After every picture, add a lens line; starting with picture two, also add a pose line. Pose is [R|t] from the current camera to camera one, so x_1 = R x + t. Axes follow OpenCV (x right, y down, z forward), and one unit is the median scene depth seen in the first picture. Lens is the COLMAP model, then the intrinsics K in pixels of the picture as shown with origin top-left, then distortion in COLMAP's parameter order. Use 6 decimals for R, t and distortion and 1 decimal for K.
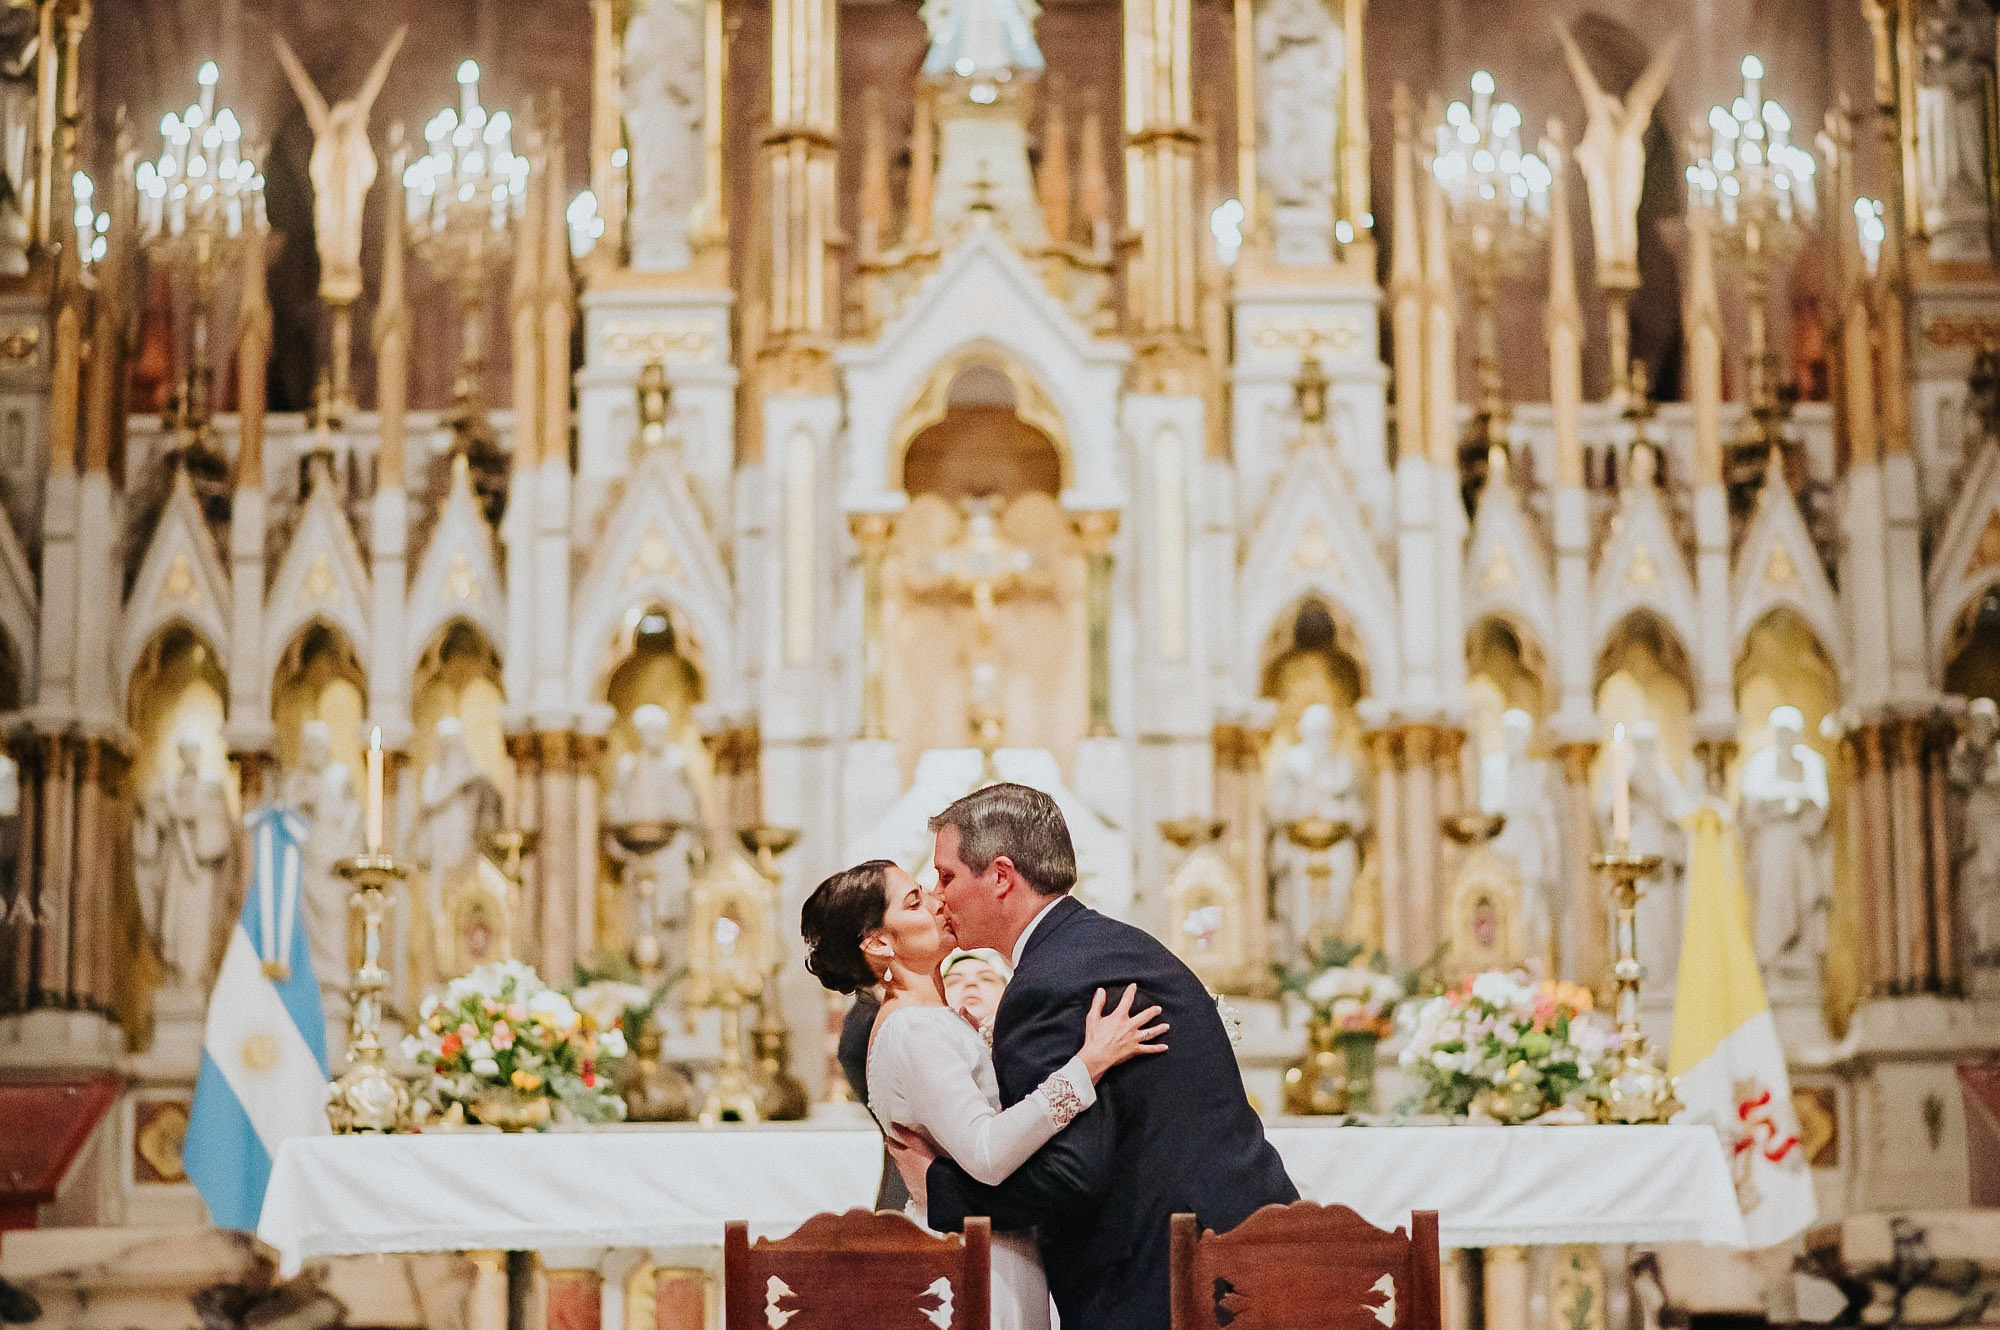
lens RADIAL K [[4365.7, 0, 1027.3], [0, 4365.7, 883.7], [0, 0, 1]] dist [0.010764, 0.000000]
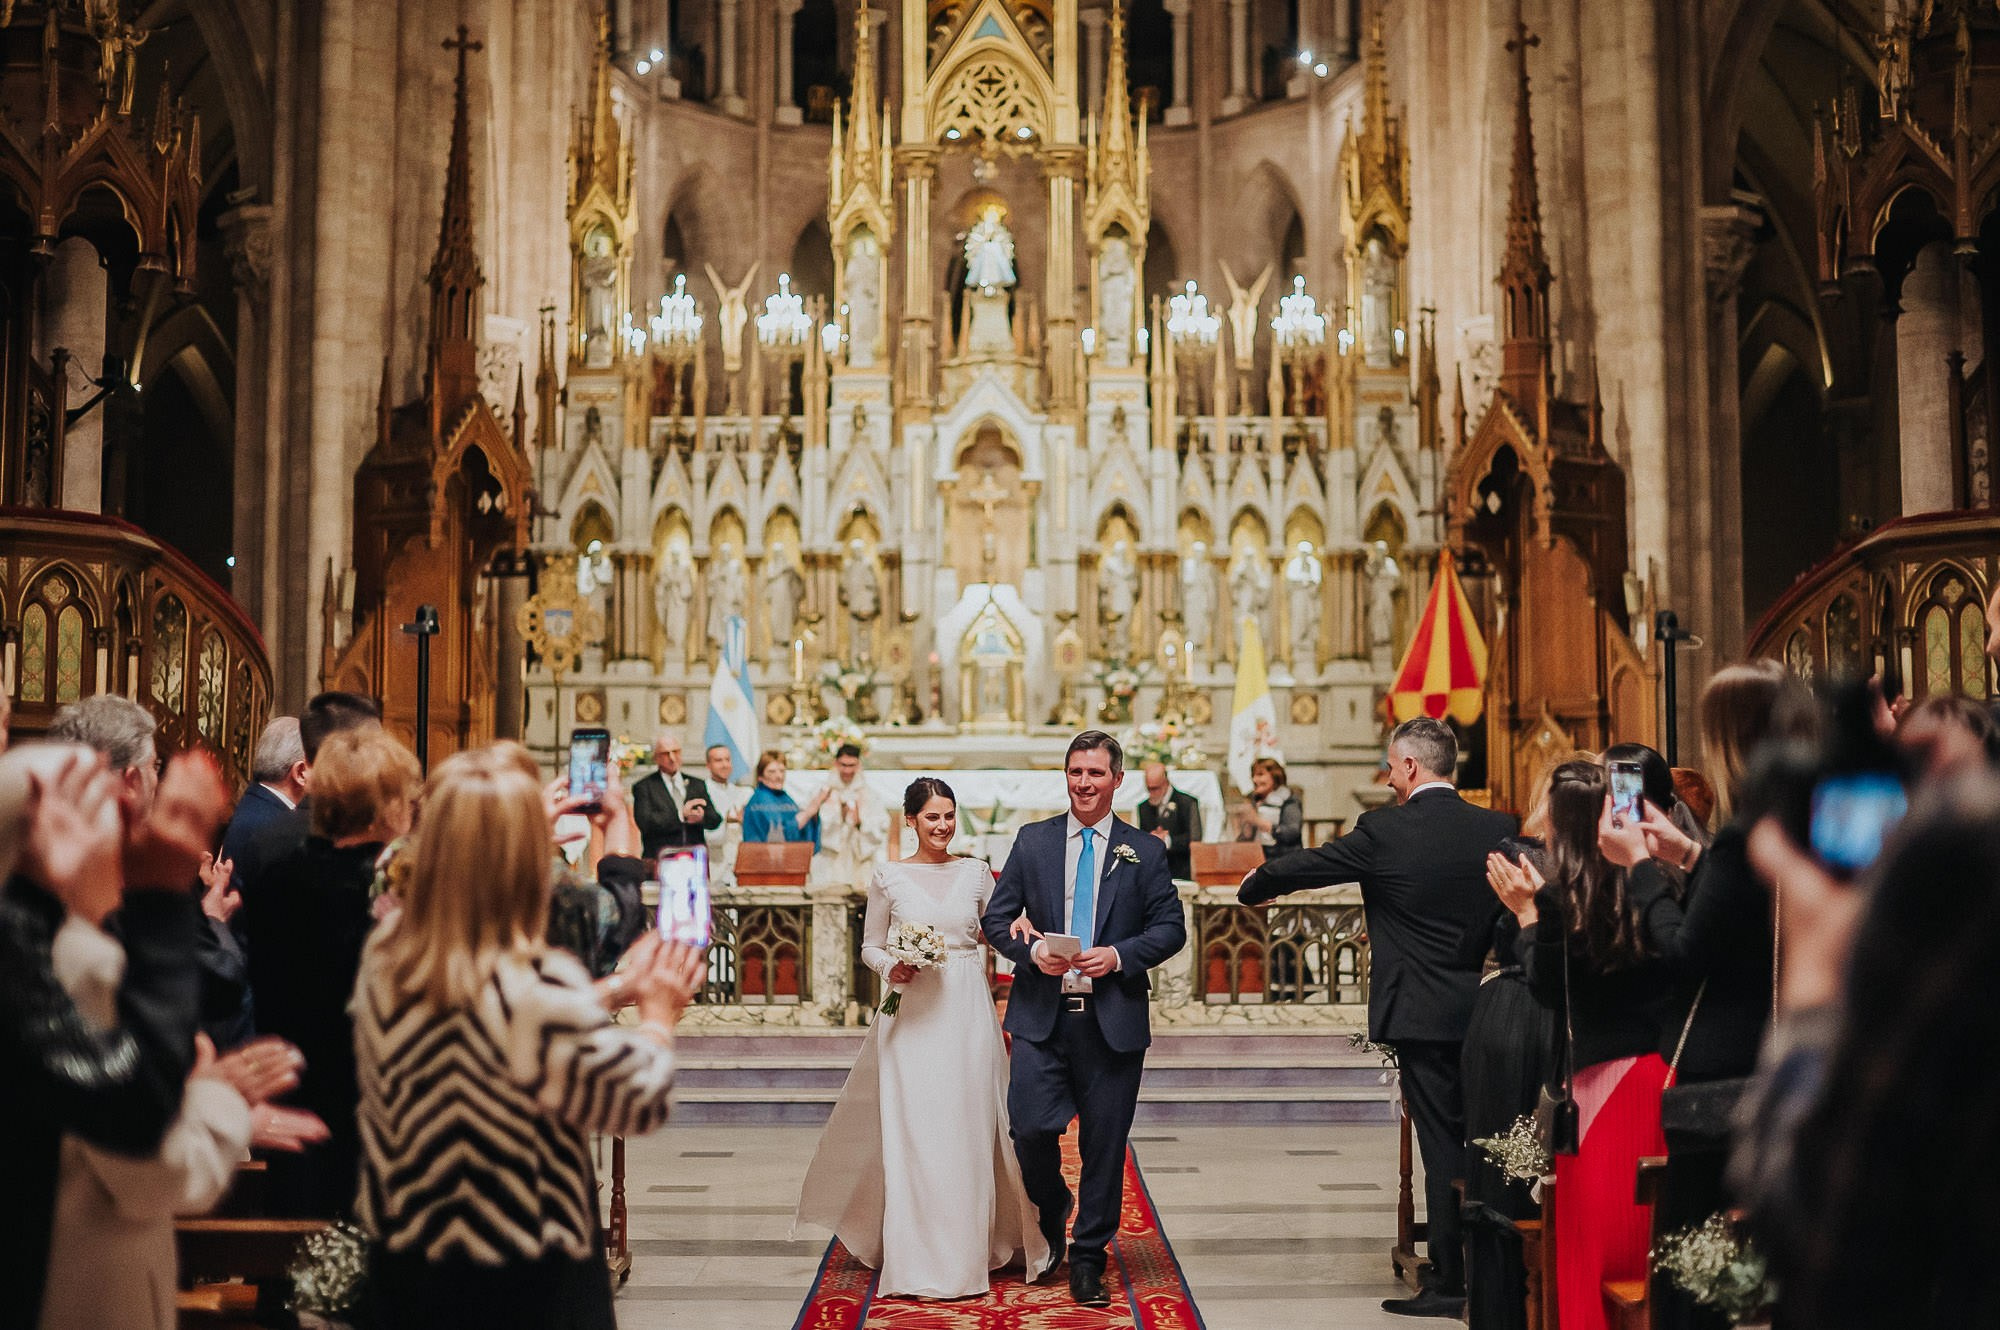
lens RADIAL K [[4365.7, 0, 1002.4], [0, 4365.7, 543.4], [0, 0, 1]] dist [0.010764, 0.000000]
pose [[0.999953, 0.008948, -0.003735, 0.007556], [-0.008380, 0.991295, 0.131390, -0.373663], [0.004878, -0.131352, 0.991324, -1.523809]]
